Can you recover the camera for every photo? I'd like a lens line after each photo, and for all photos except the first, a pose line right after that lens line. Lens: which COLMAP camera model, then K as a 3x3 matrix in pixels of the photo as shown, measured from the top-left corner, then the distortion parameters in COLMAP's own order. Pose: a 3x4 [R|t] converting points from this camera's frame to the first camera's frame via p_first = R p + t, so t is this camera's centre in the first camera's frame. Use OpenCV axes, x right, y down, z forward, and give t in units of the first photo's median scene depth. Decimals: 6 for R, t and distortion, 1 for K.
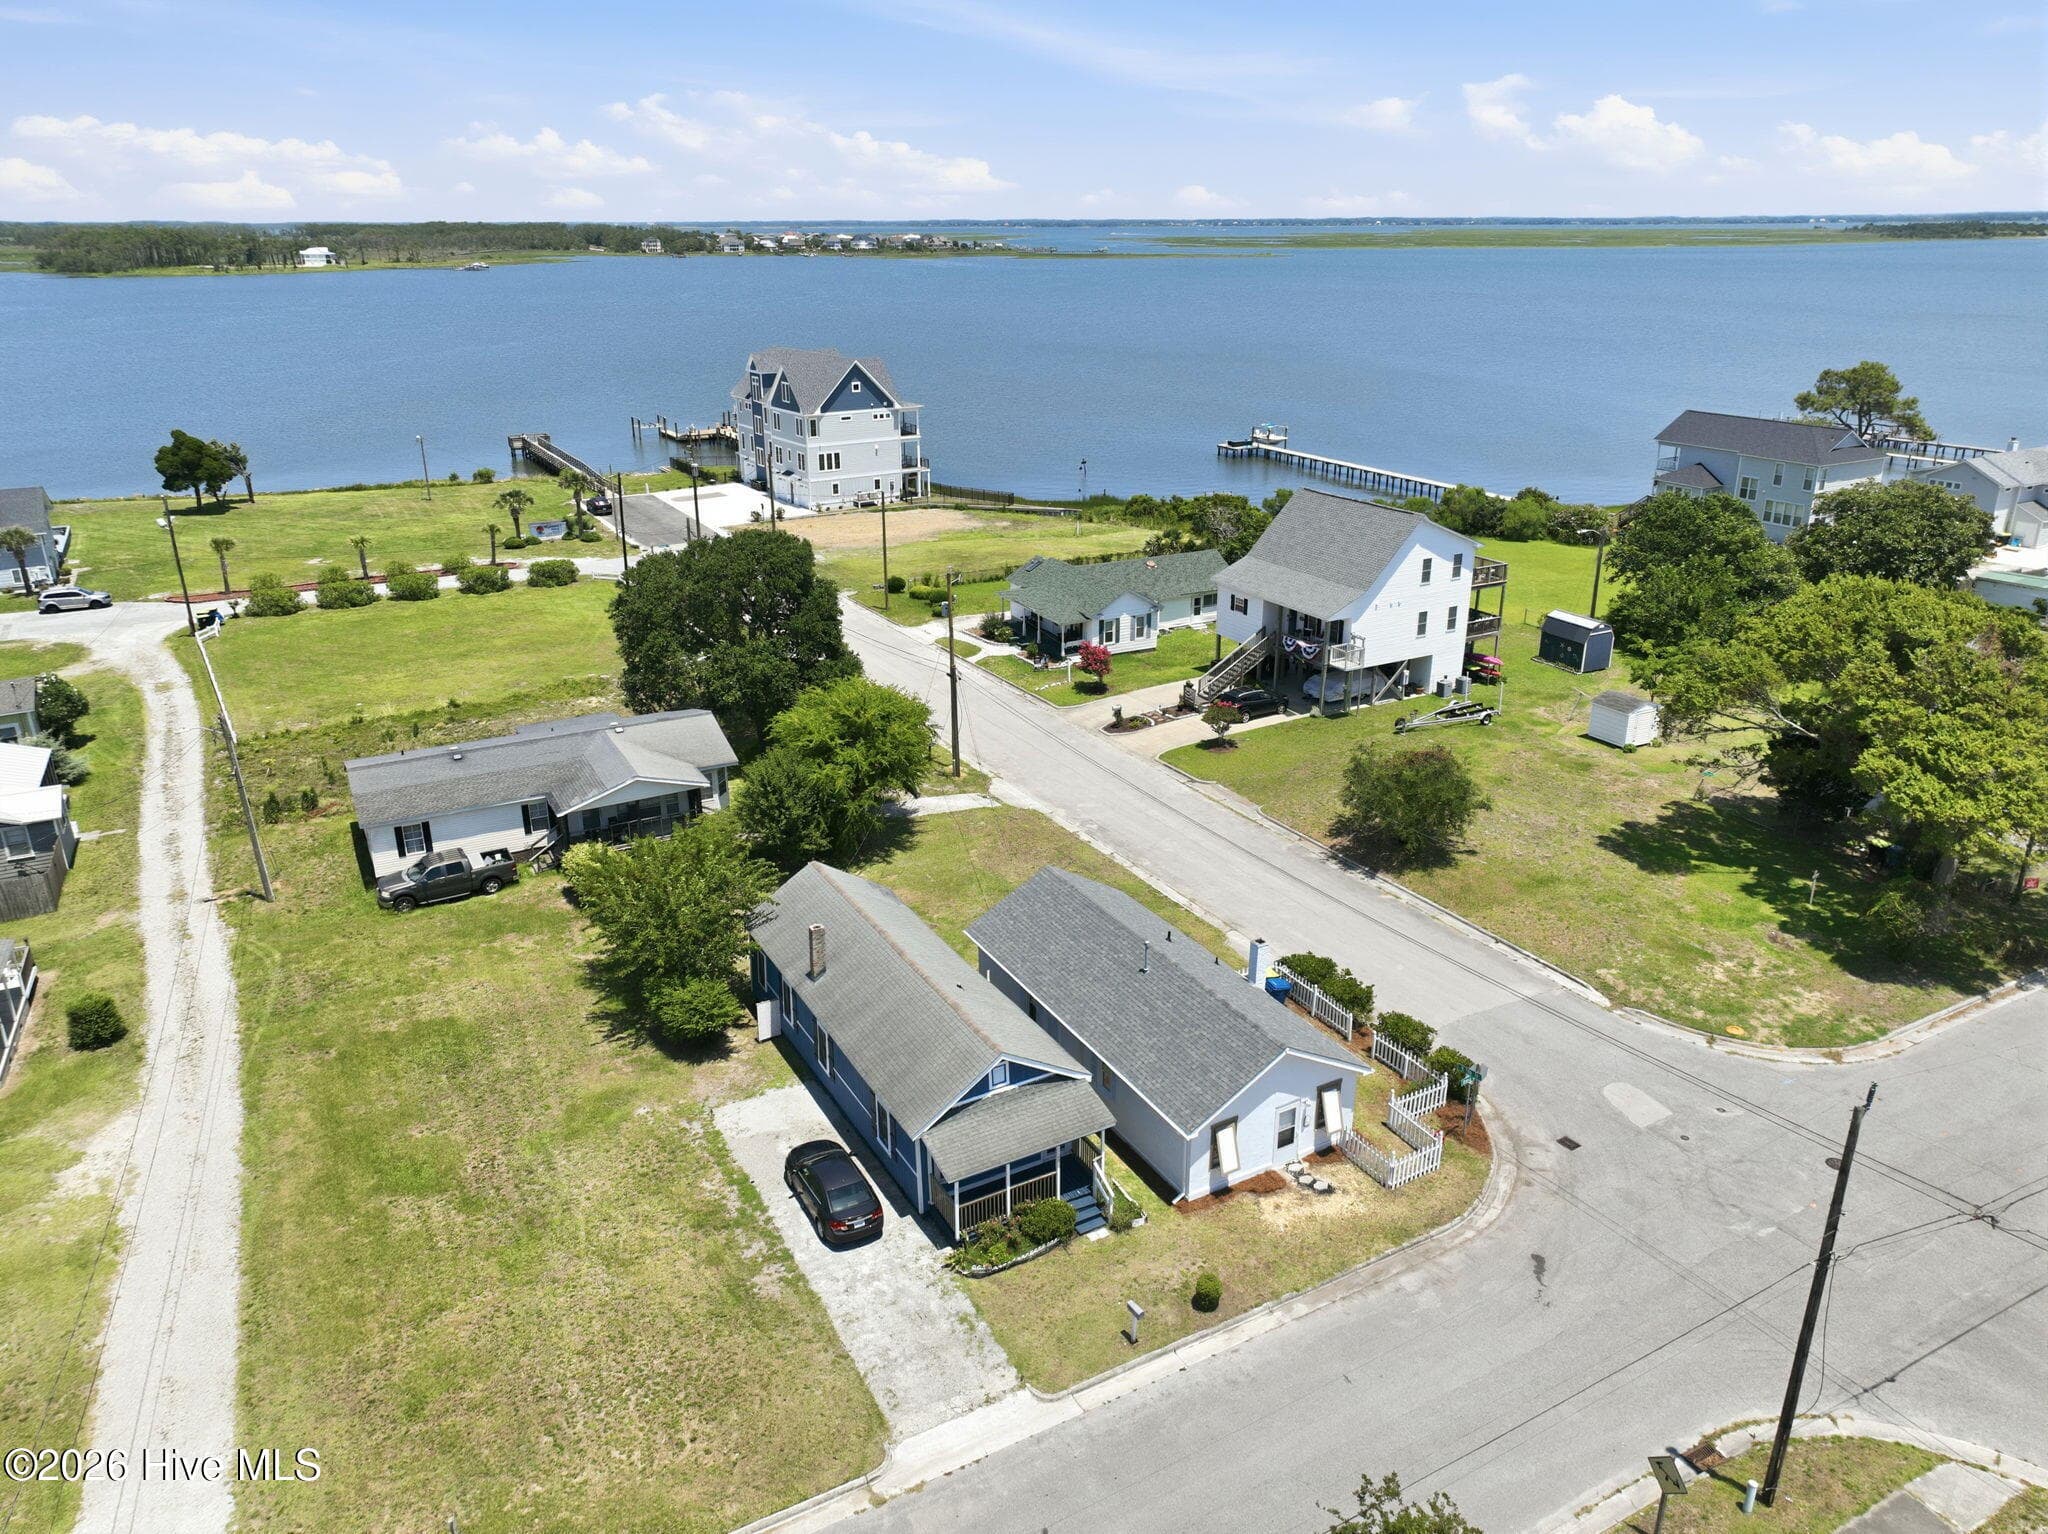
lens RADIAL K [[1435.3, 0, 1028.0], [0, 1435.3, 748.3], [0, 0, 1]] dist [0.002272, 0.015404]
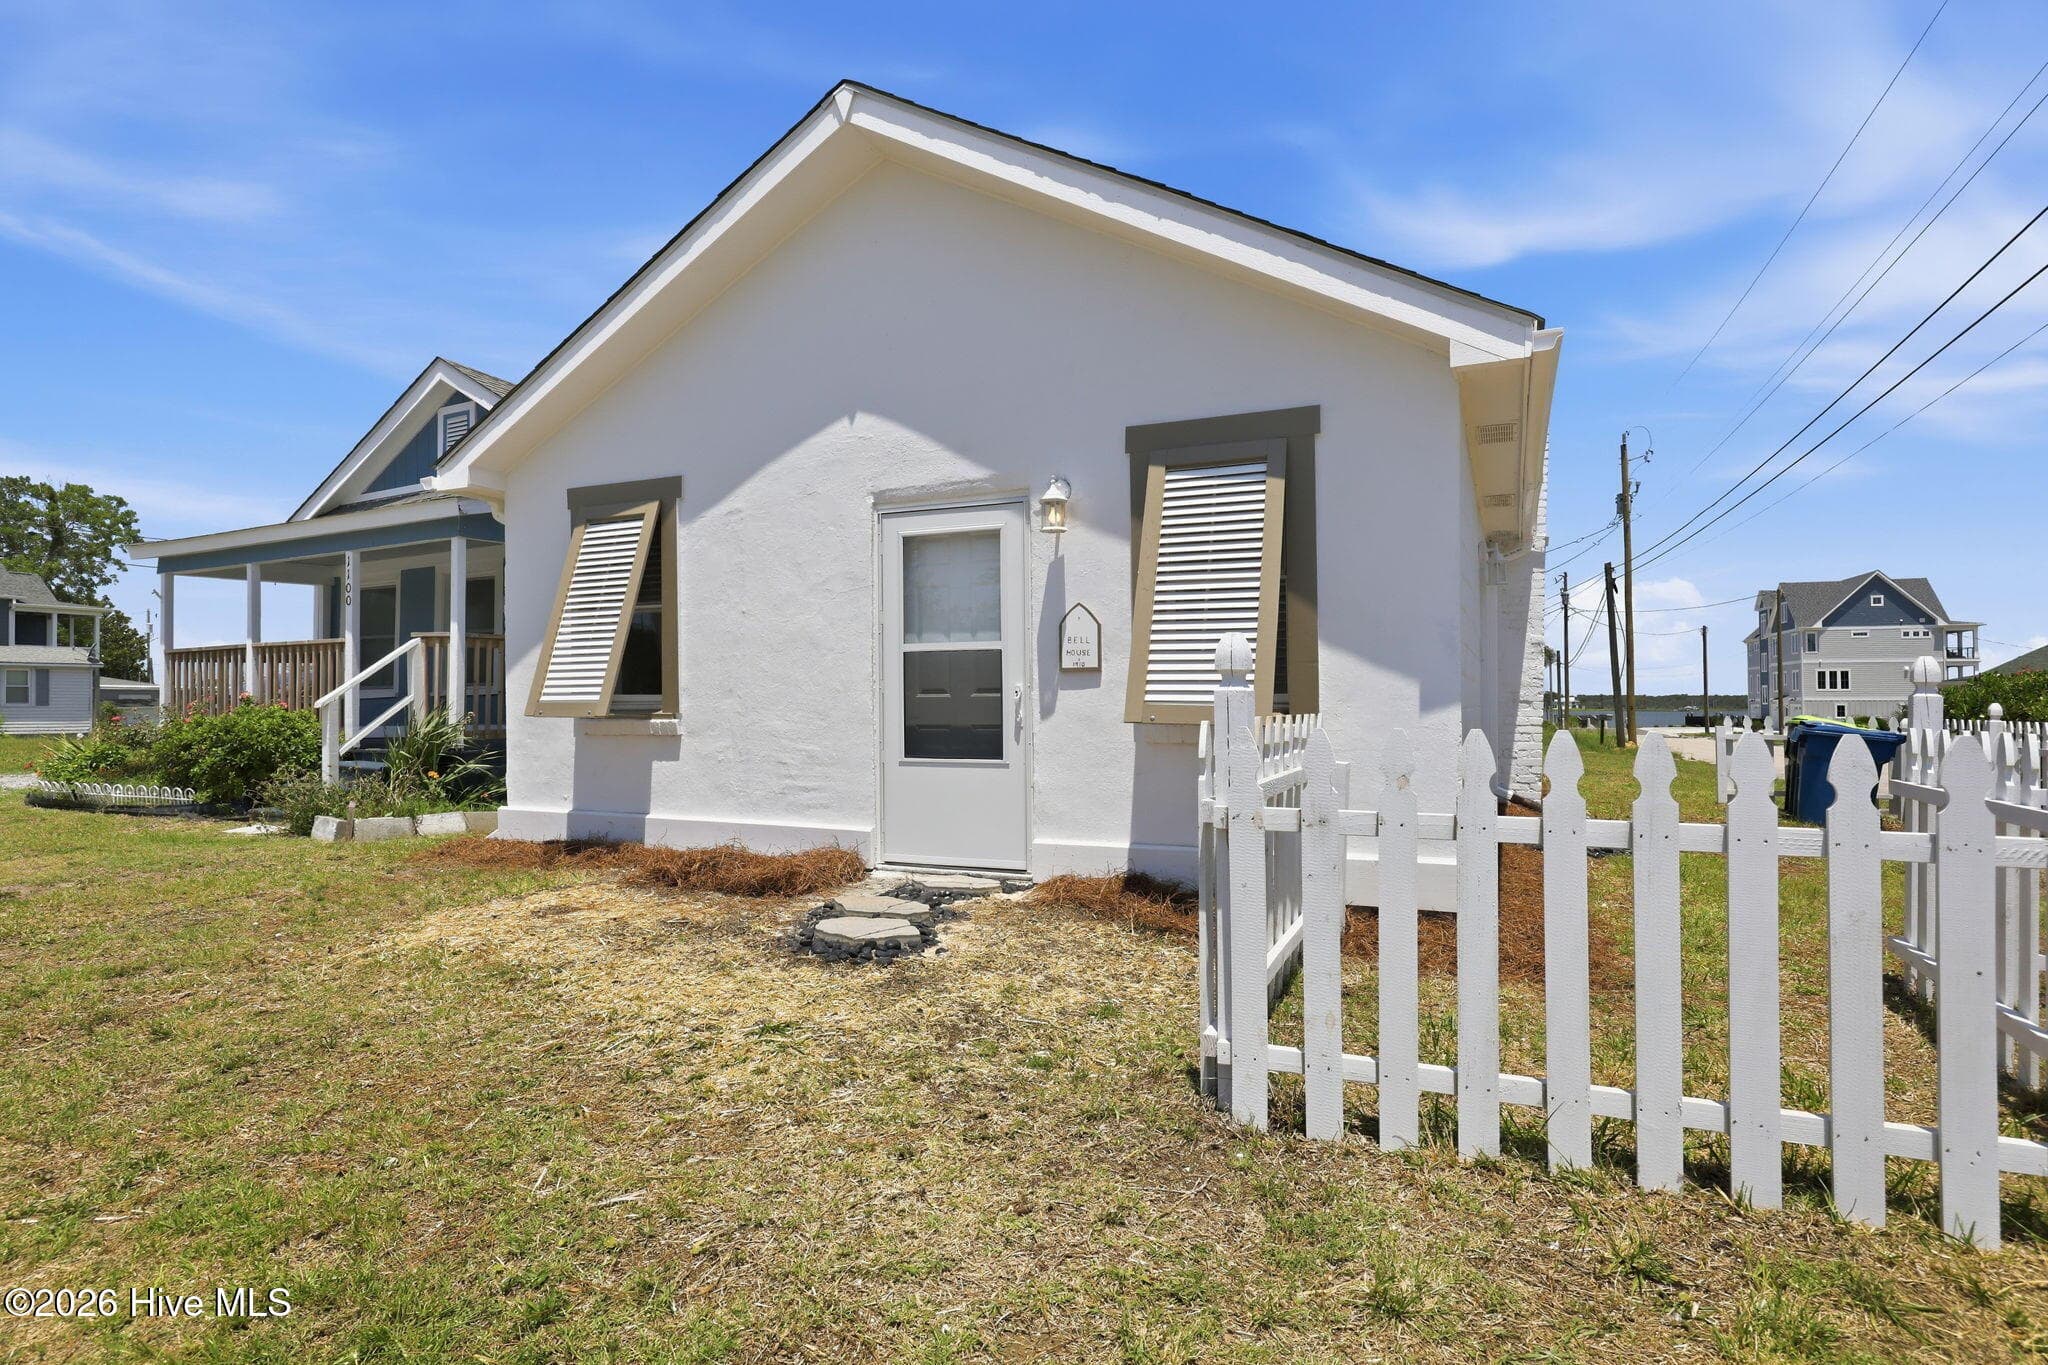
lens RADIAL K [[1034.3, 0, 1038.0], [0, 1034.3, 673.5], [0, 0, 1]] dist [0.007422, -0.000972]
pose [[0.596640, -0.024358, -0.802139, 0.171544], [-0.277424, 0.931654, -0.234642, 0.172123], [0.753031, 0.362530, 0.549105, 0.543567]]
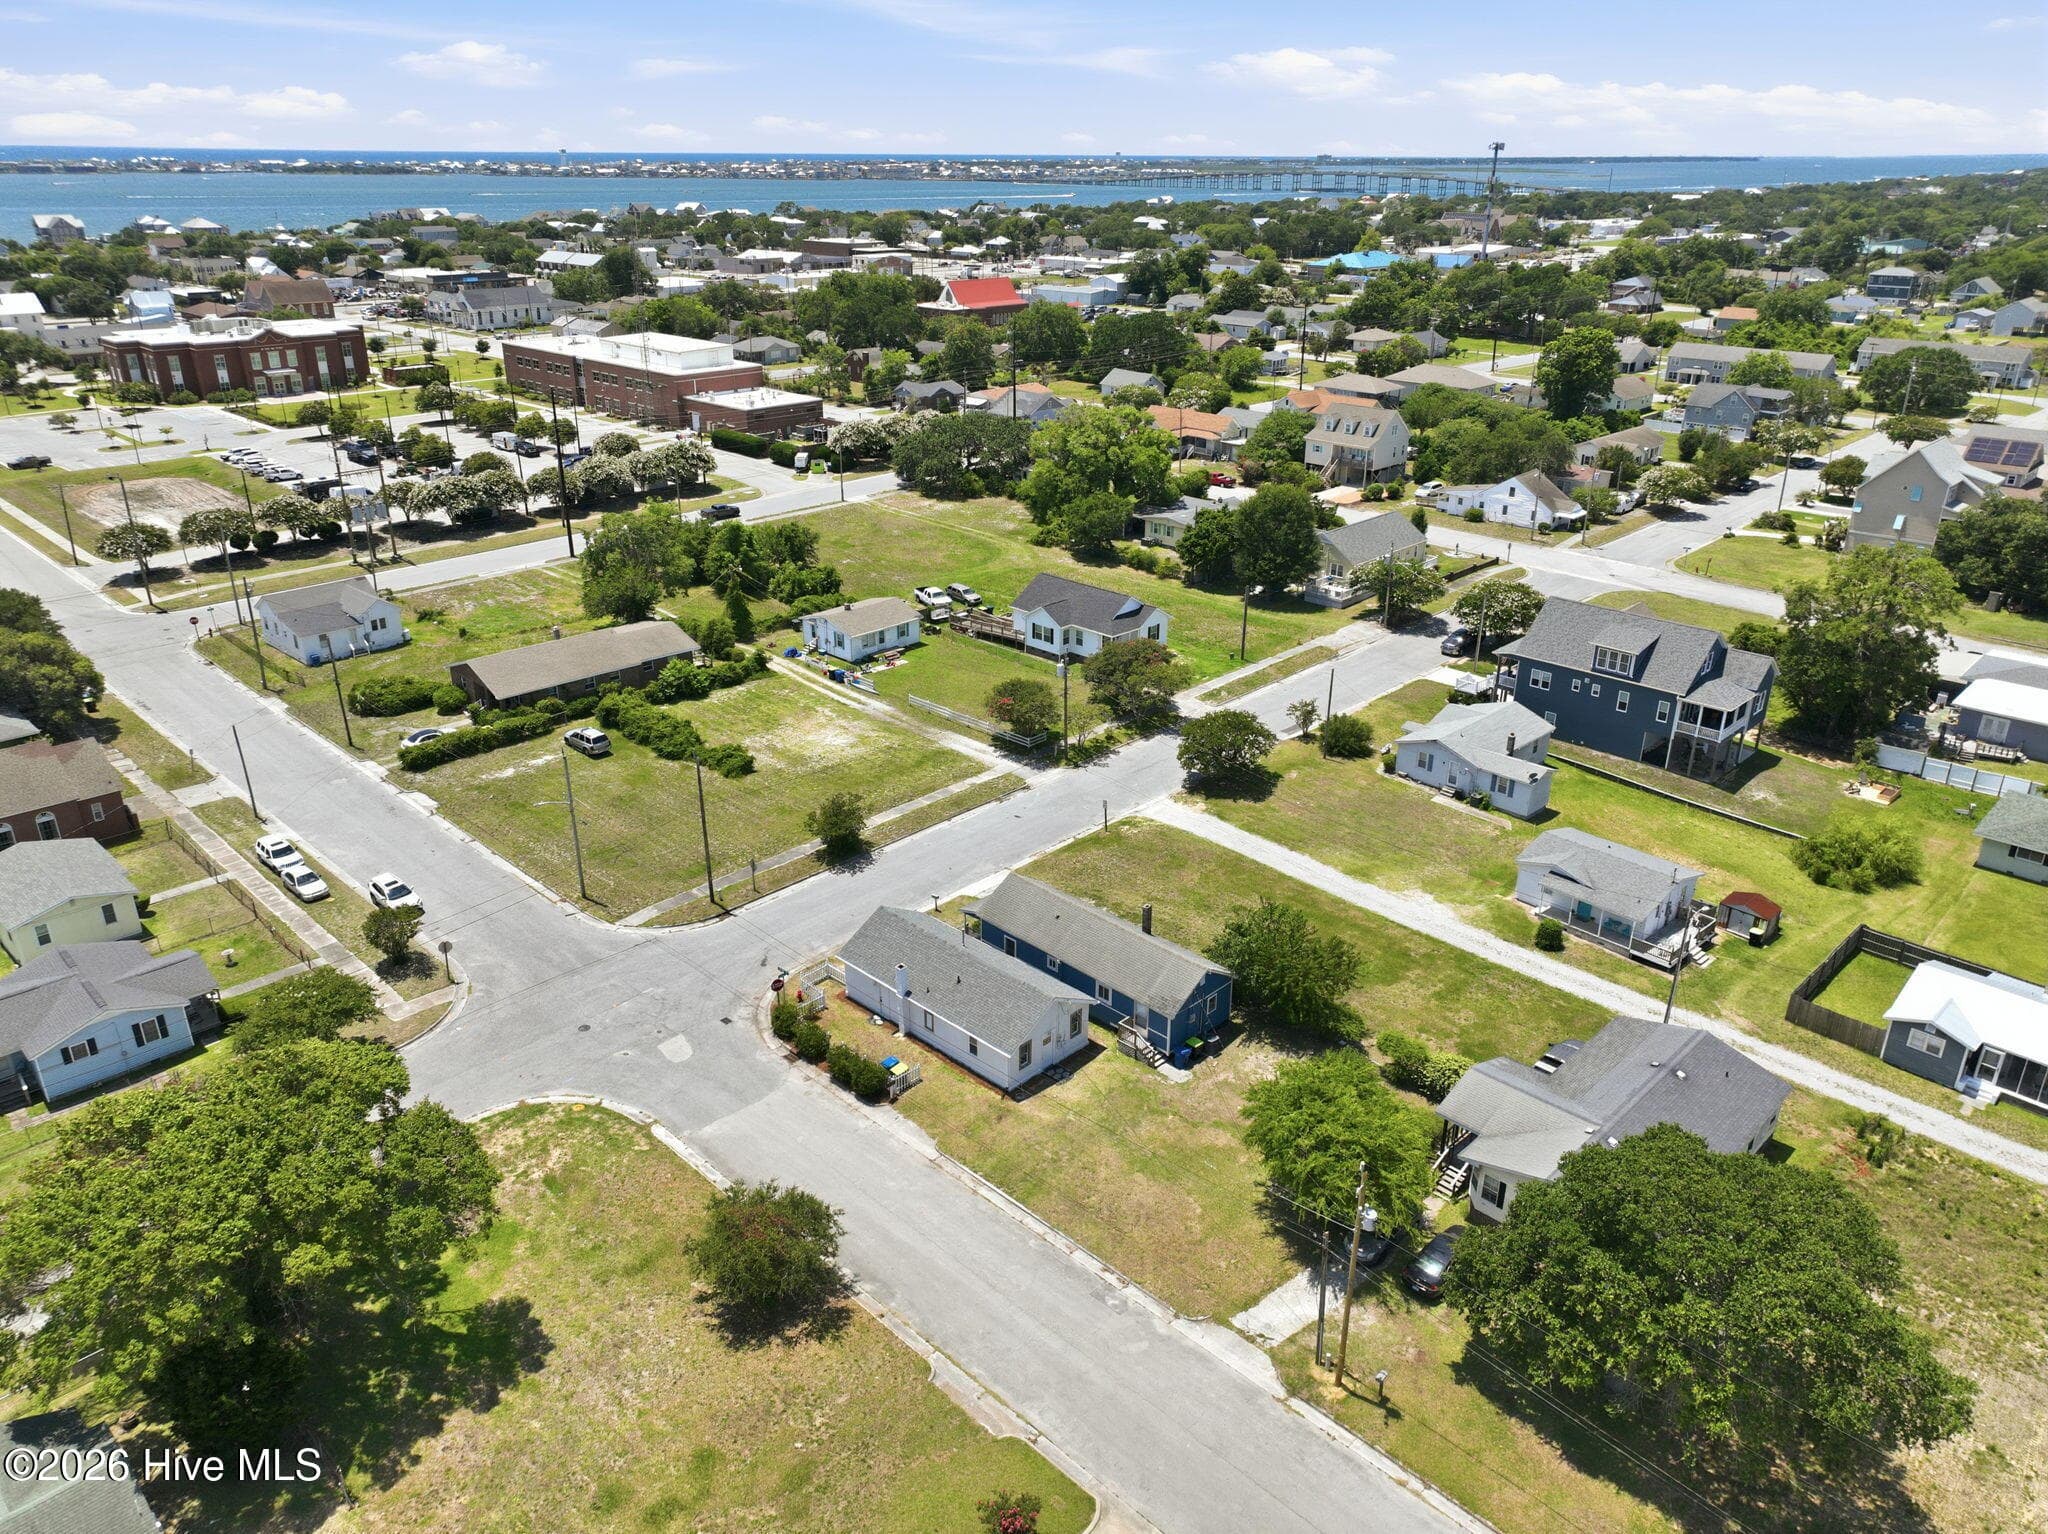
lens RADIAL K [[1435.3, 0, 1015.6], [0, 1435.3, 774.5], [0, 0, 1]] dist [0.002272, 0.015404]
pose [[-0.960270, 0.112319, -0.255474, 0.275989], [-0.095780, 0.727189, 0.679722, -0.735726], [0.262123, 0.677185, -0.687540, 1.293598]]
